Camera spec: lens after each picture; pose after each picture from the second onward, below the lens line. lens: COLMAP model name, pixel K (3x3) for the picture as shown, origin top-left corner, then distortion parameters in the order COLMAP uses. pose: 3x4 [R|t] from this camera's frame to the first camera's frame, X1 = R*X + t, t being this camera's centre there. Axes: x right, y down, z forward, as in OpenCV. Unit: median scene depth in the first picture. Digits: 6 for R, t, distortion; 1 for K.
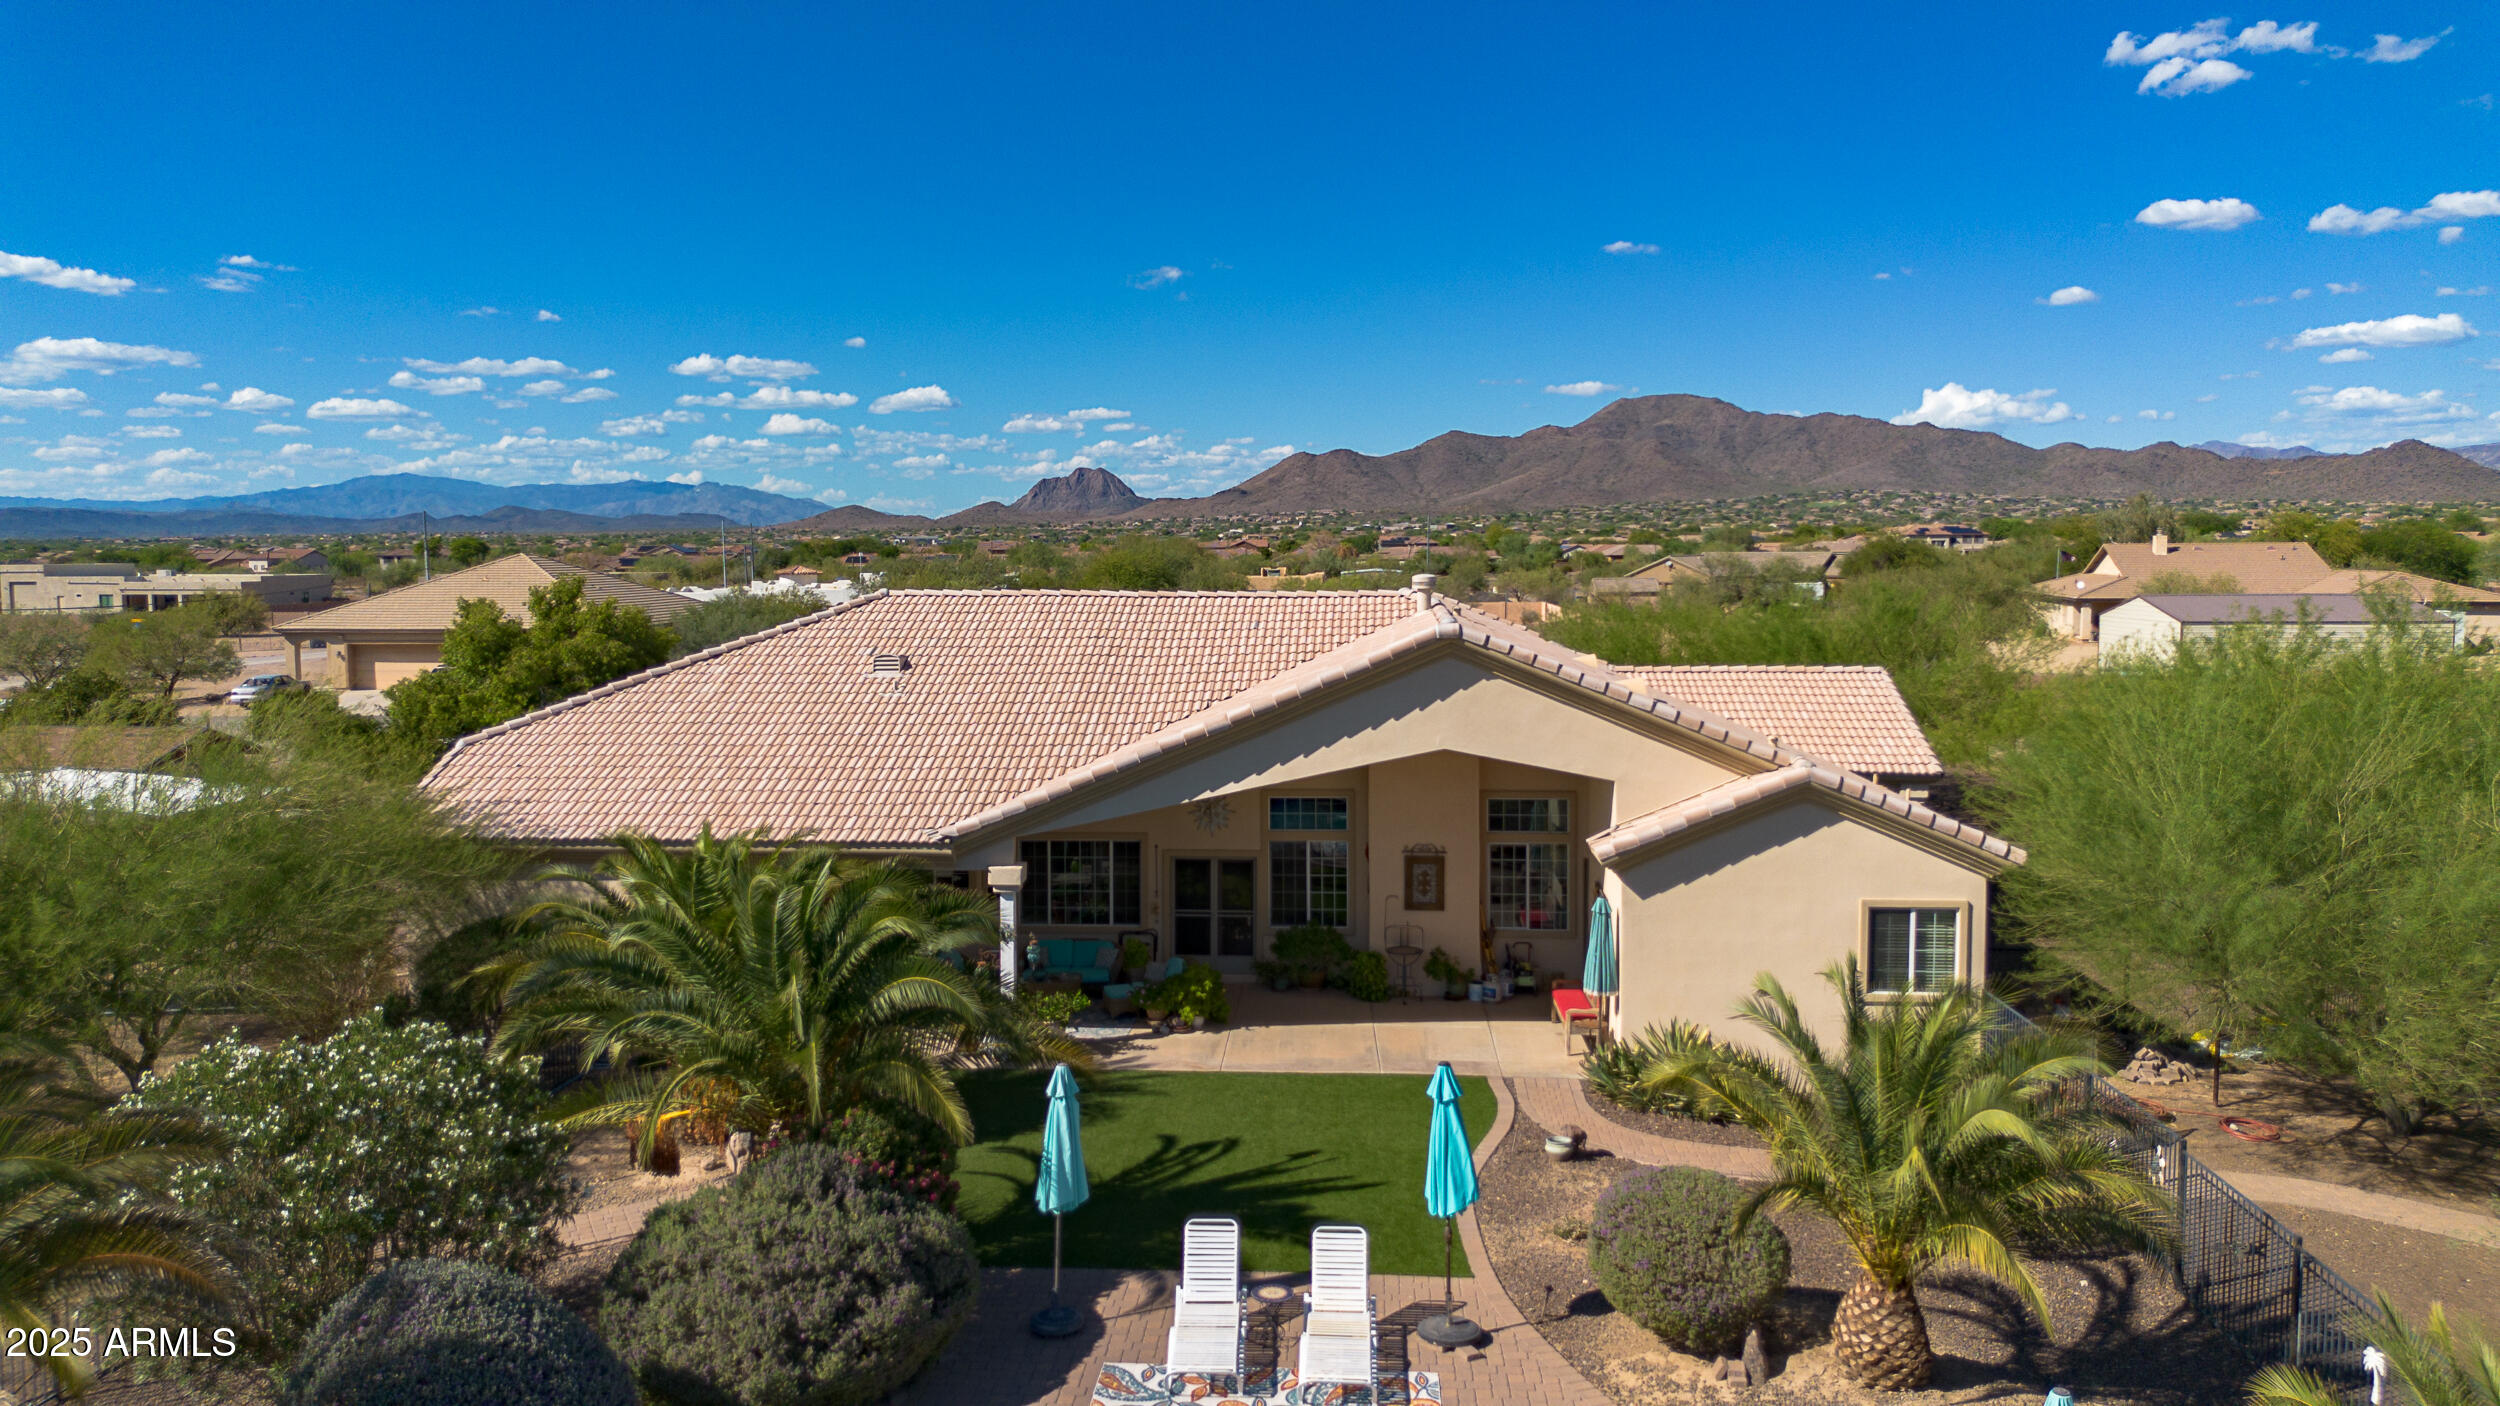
lens RADIAL K [[1757.3, 0, 1250.0], [0, 1757.3, 703.0], [0, 0, 1]] dist [0.070512, -0.095802]
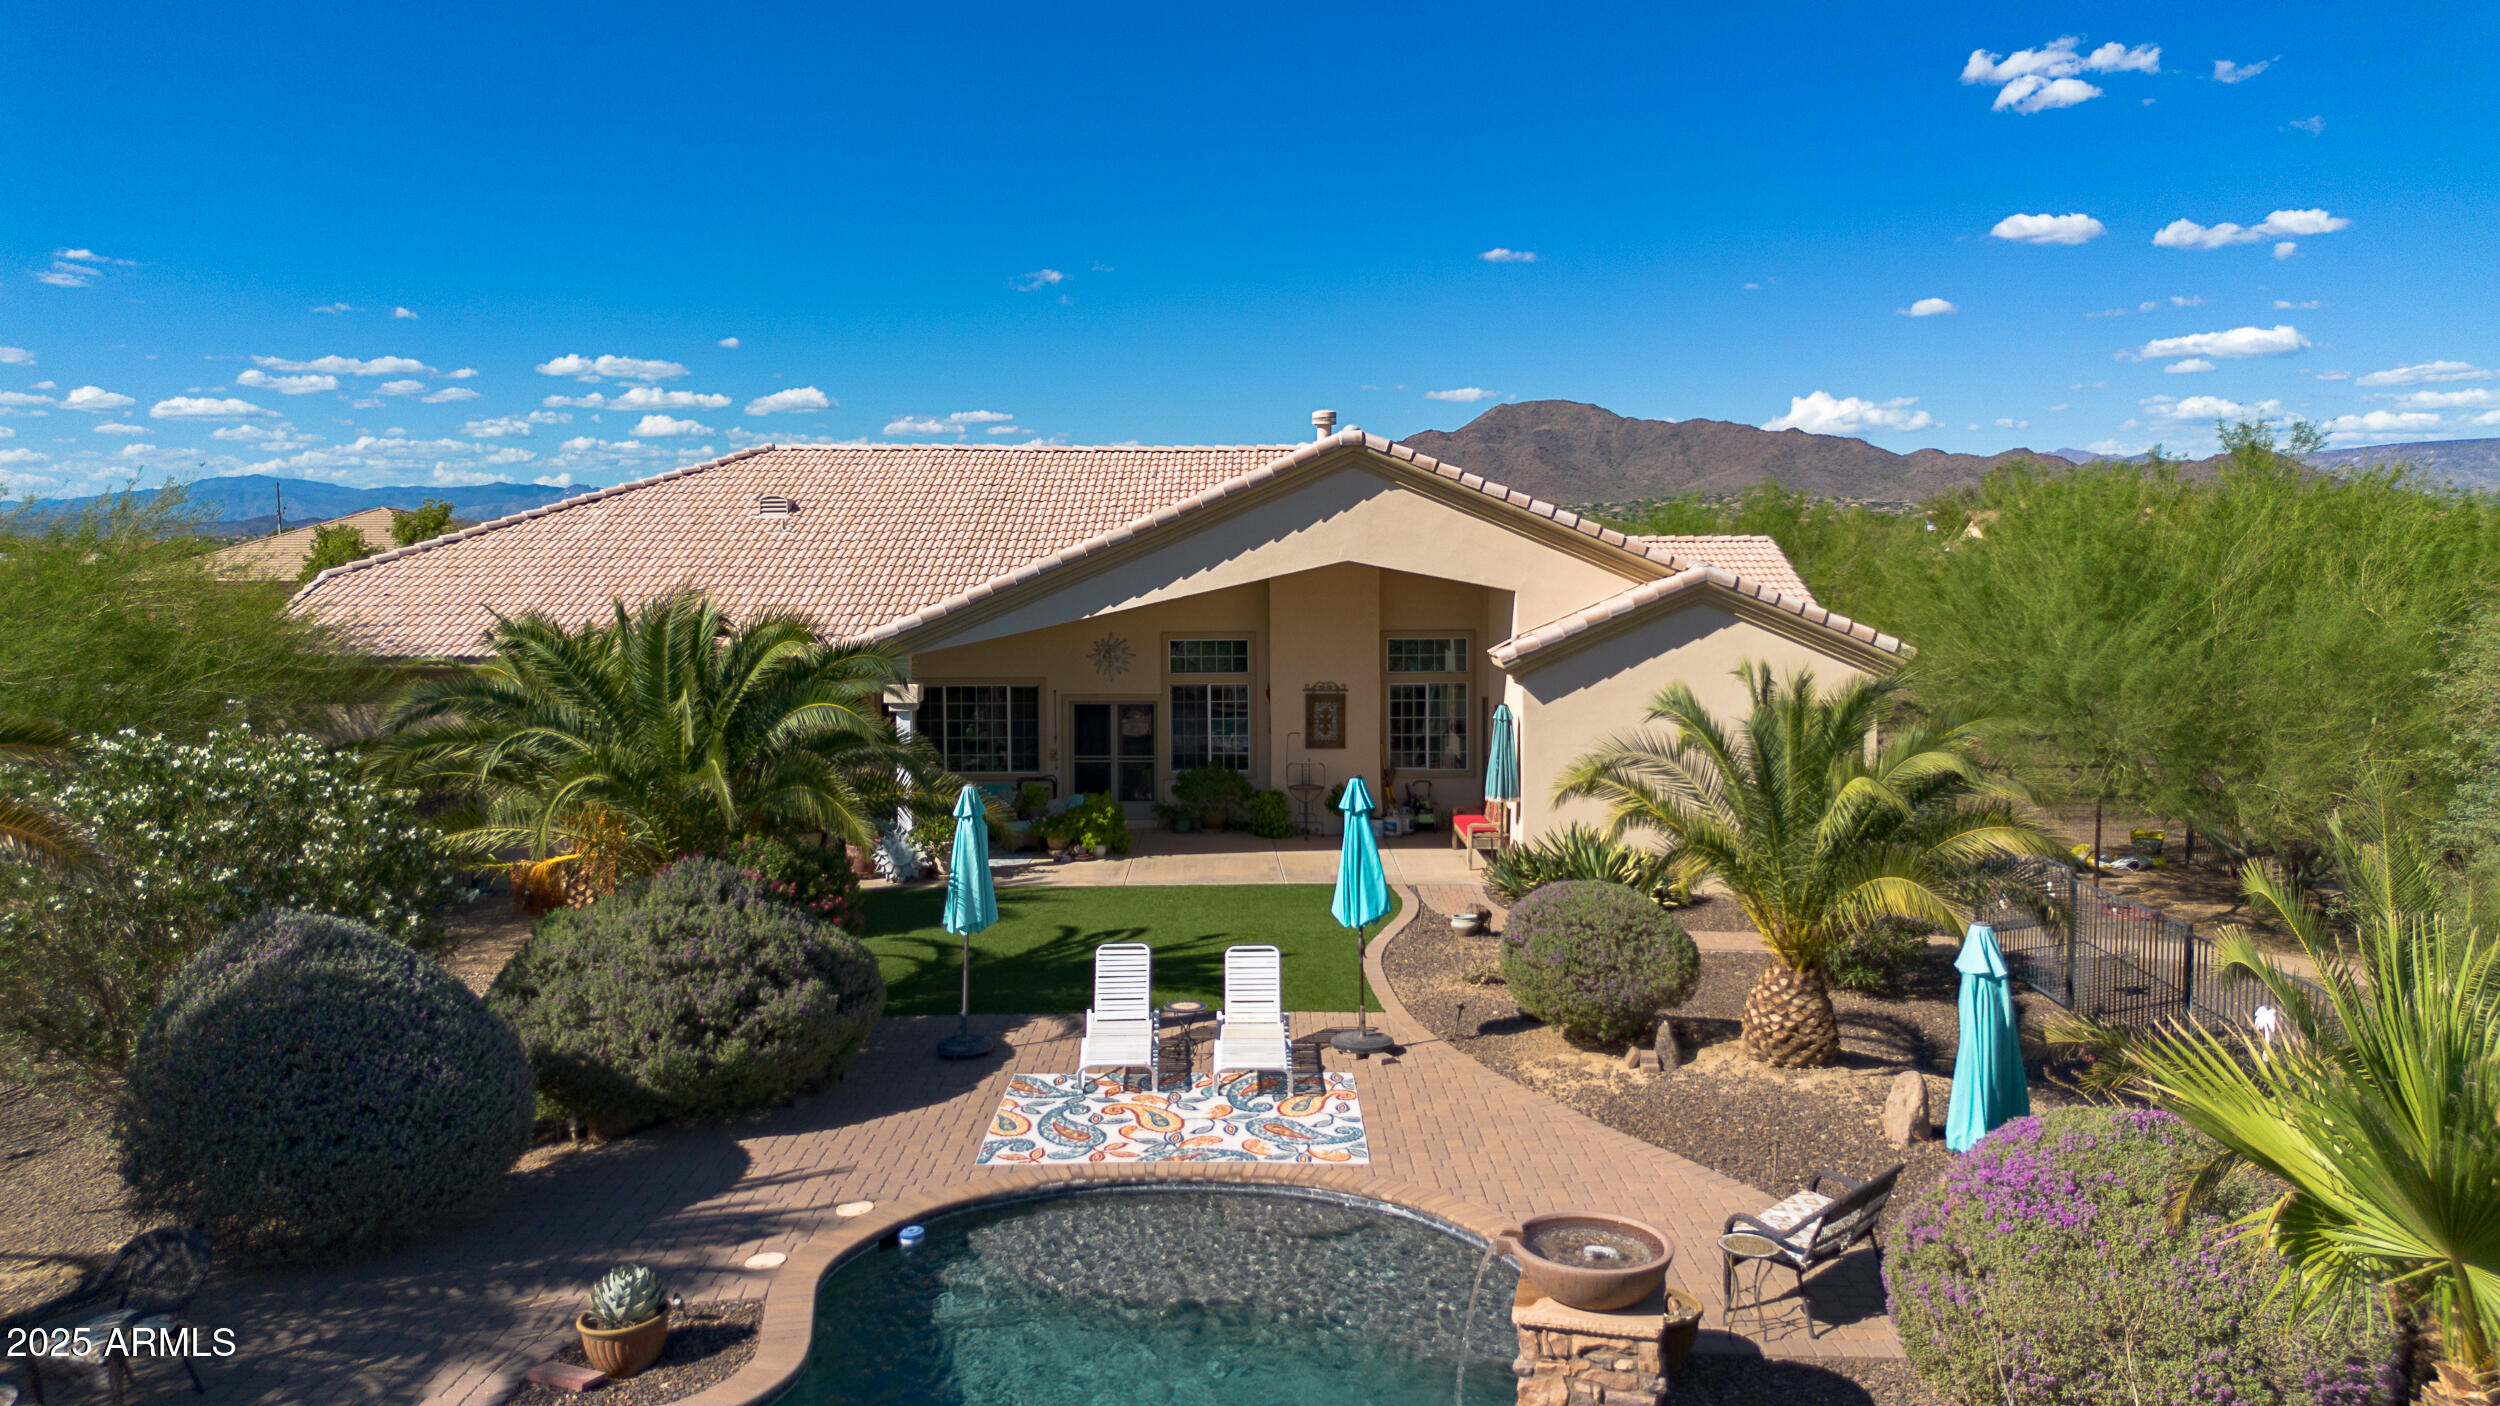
lens RADIAL K [[1757.3, 0, 1250.0], [0, 1757.3, 703.0], [0, 0, 1]] dist [0.070512, -0.095802]
pose [[0.997879, -0.005763, 0.064848, -0.014122], [0.005964, 0.999978, -0.002912, 0.167354], [-0.064829, 0.003293, 0.997891, 0.015294]]
